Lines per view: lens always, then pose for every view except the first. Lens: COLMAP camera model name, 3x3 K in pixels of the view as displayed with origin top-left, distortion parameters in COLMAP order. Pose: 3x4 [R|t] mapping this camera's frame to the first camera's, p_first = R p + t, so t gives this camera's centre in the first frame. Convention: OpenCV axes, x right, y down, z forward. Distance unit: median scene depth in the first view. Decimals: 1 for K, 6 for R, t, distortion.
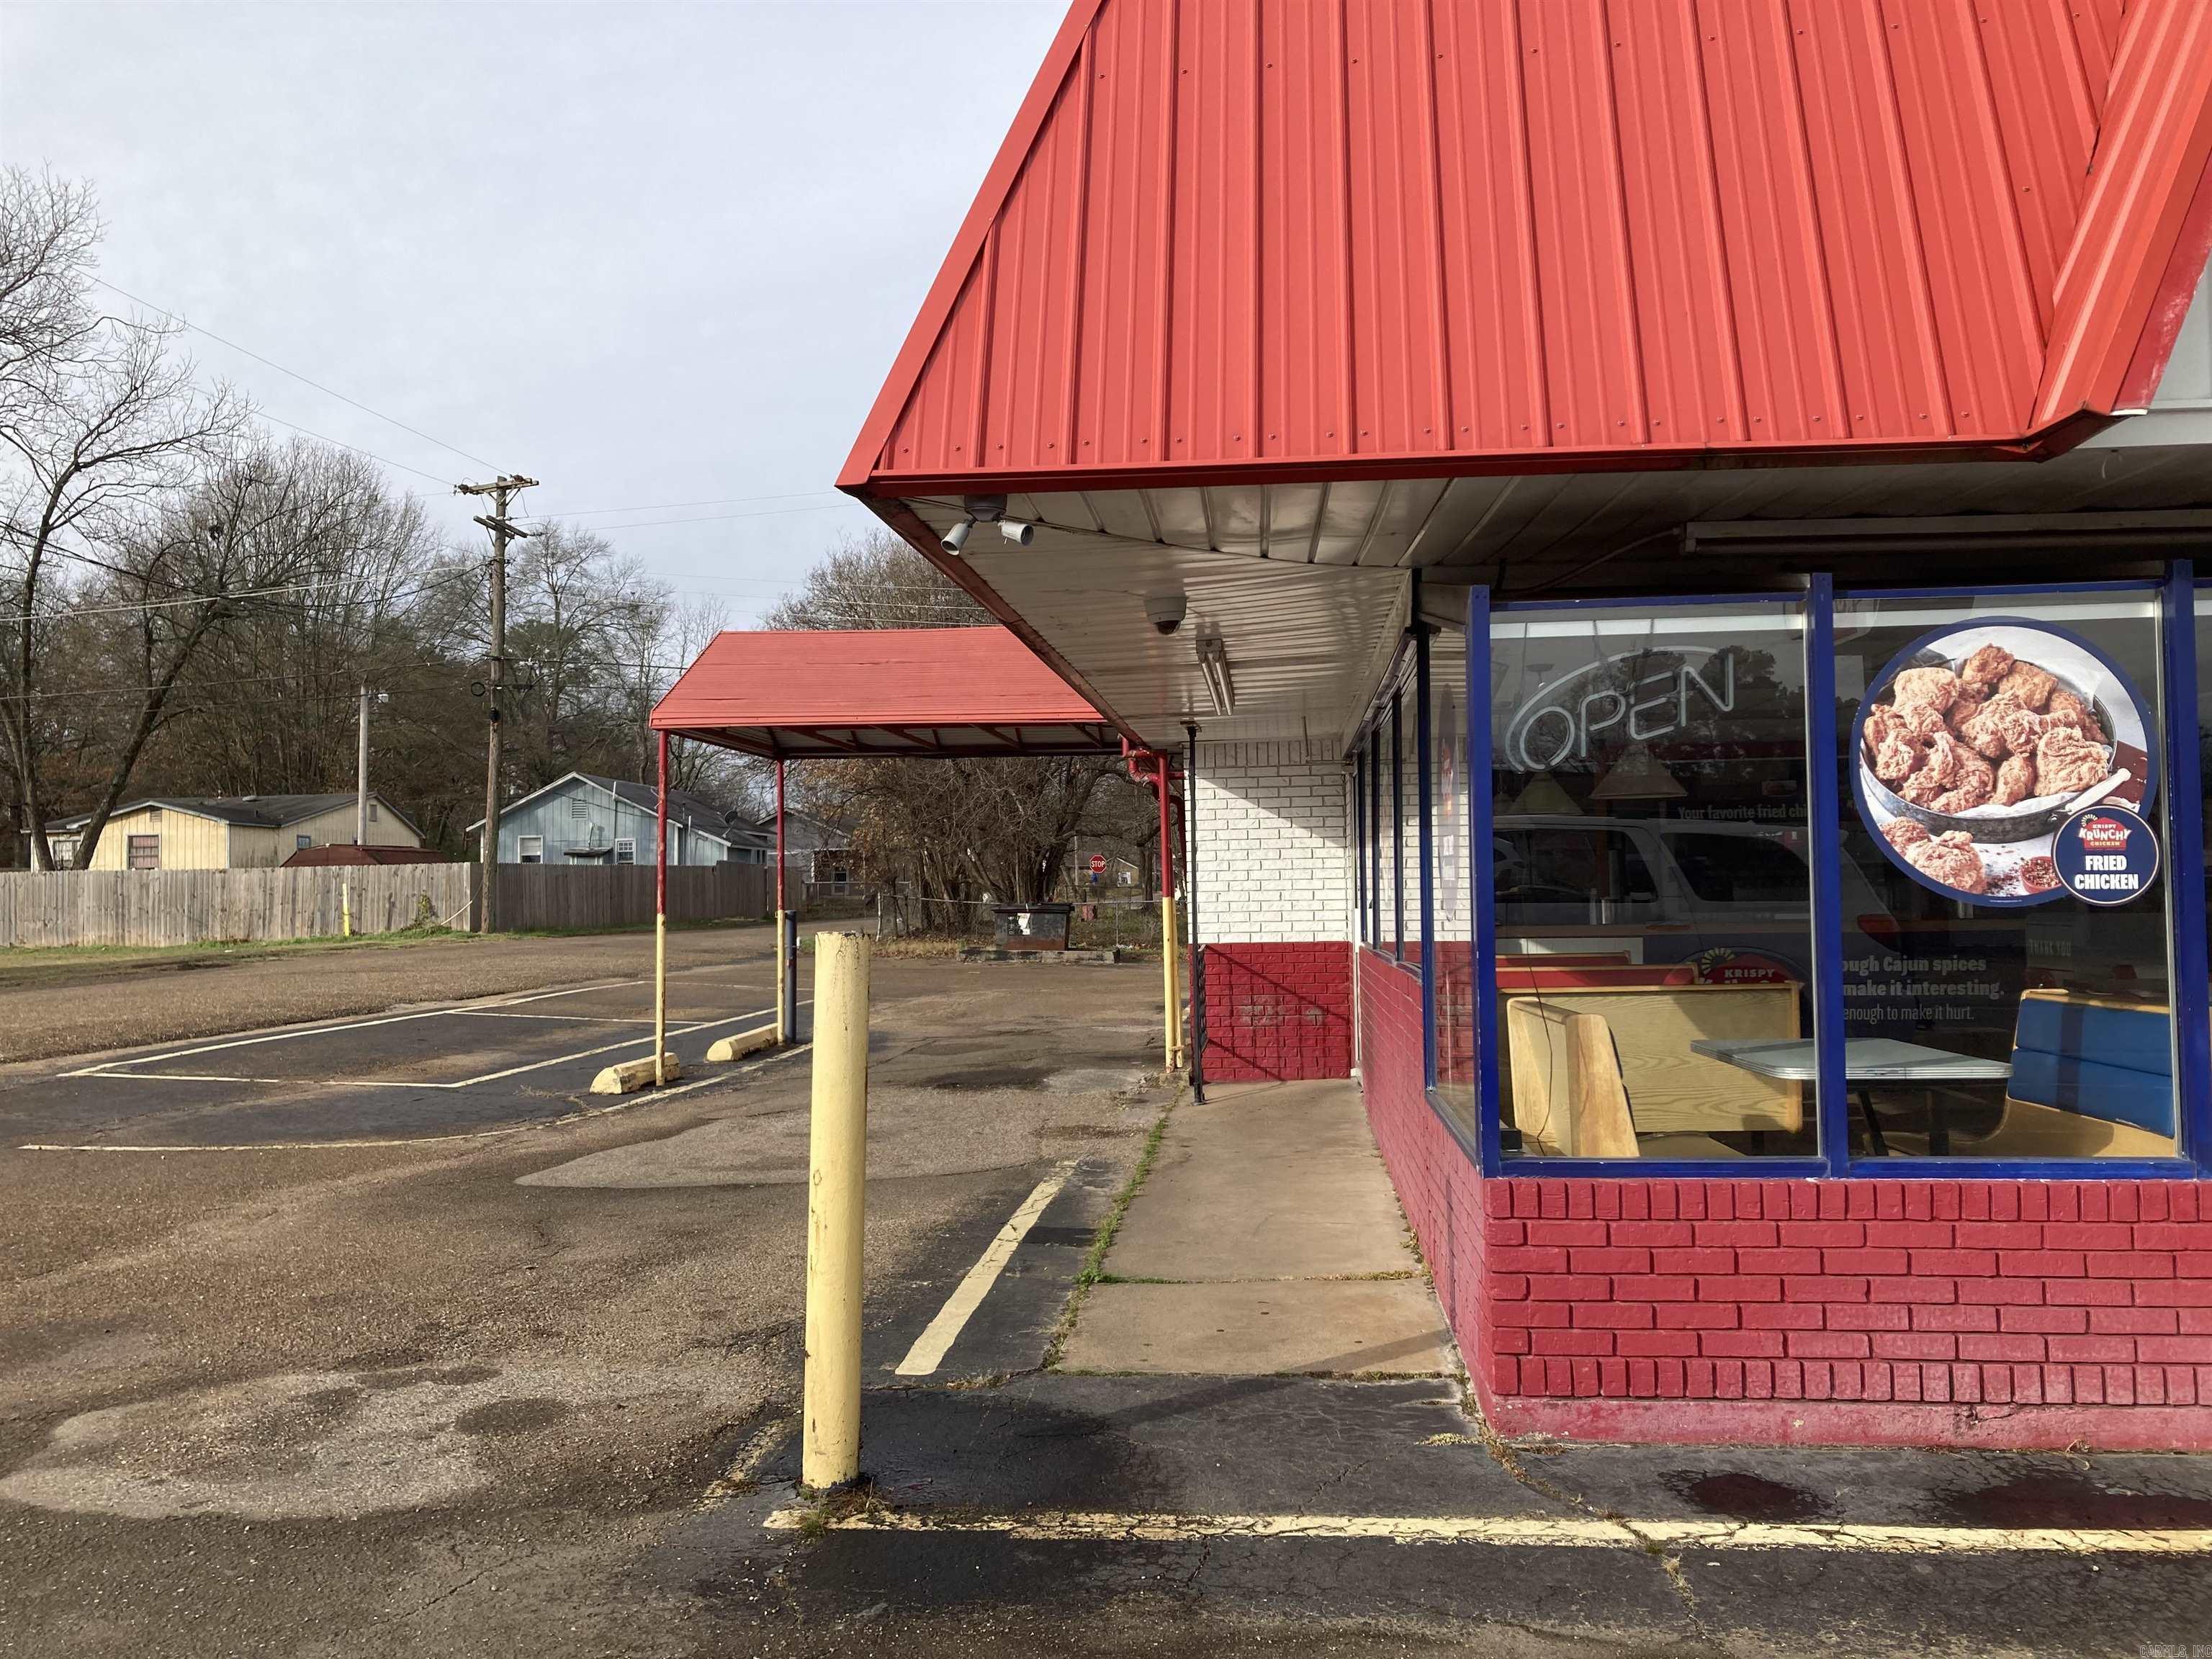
lens RADIAL K [[1821.1, 0, 1098.1], [0, 1821.1, 842.7], [0, 0, 1]] dist [0.046768, -0.026849]
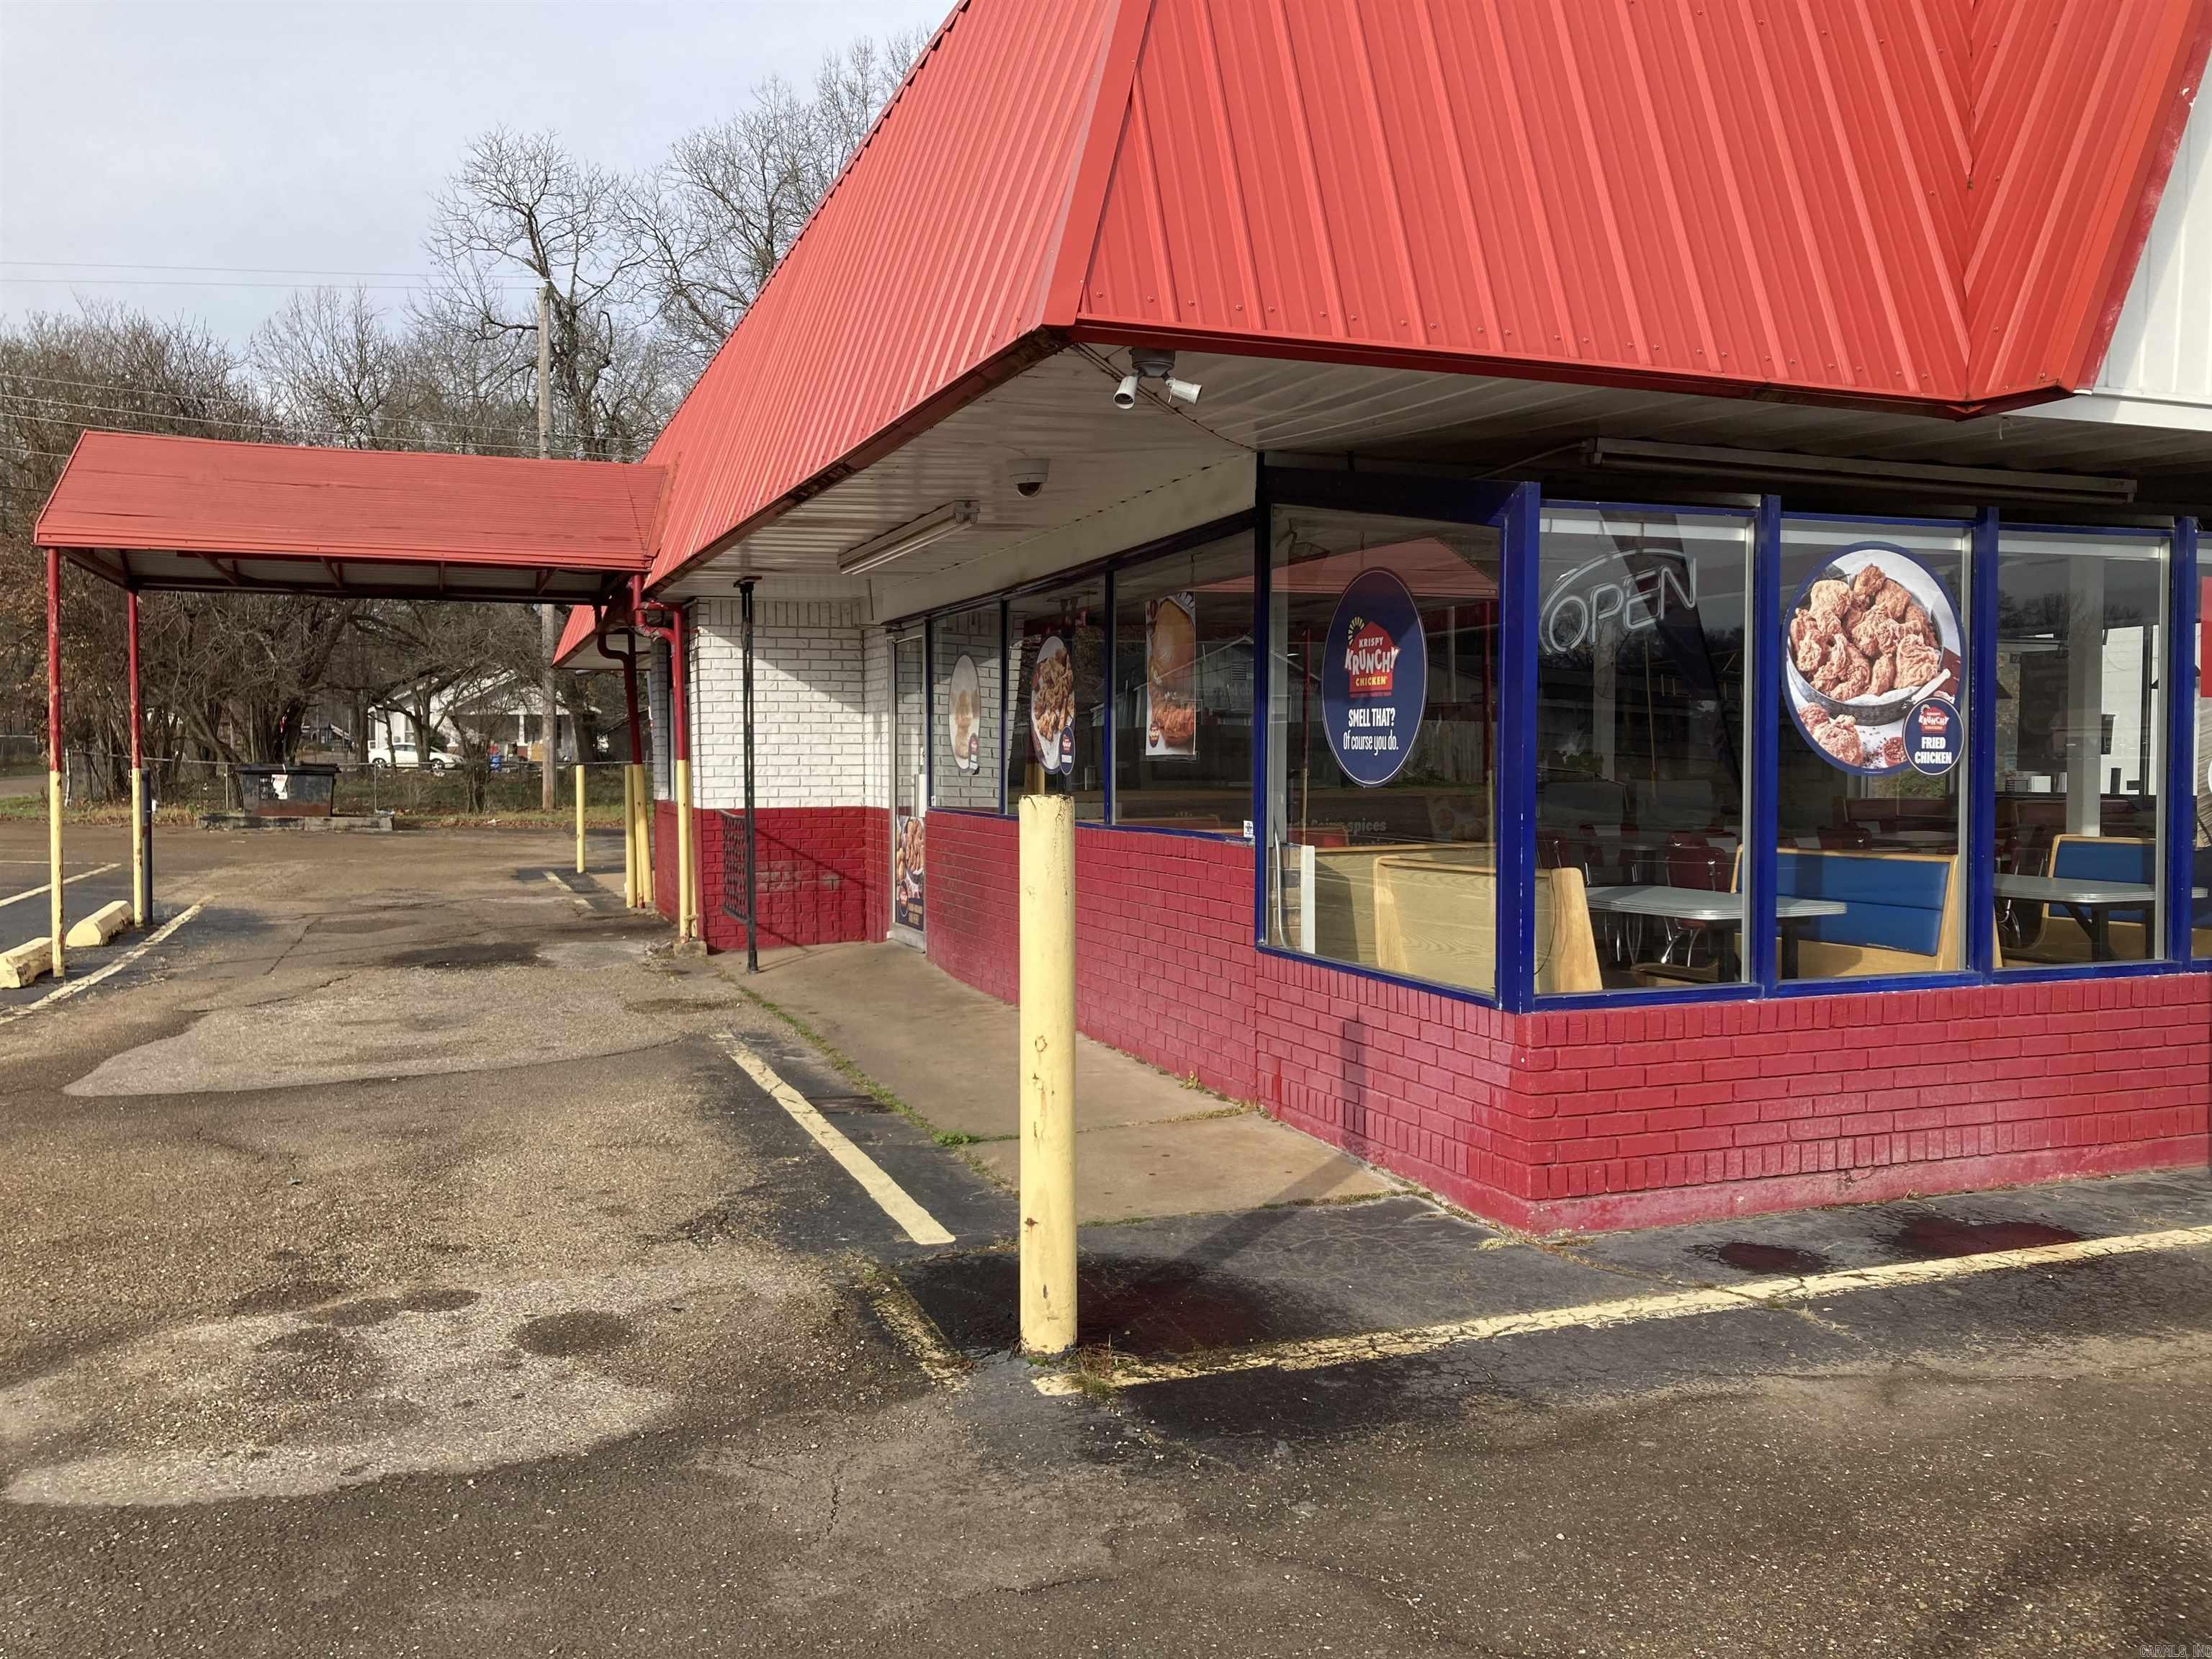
lens RADIAL K [[1821.1, 0, 1105.3], [0, 1821.1, 837.9], [0, 0, 1]] dist [0.046768, -0.026849]
pose [[0.894087, -0.005198, 0.447863, -0.532474], [-0.026208, 0.997612, 0.063899, 0.010301], [-0.447126, -0.068869, 0.891816, 0.119246]]
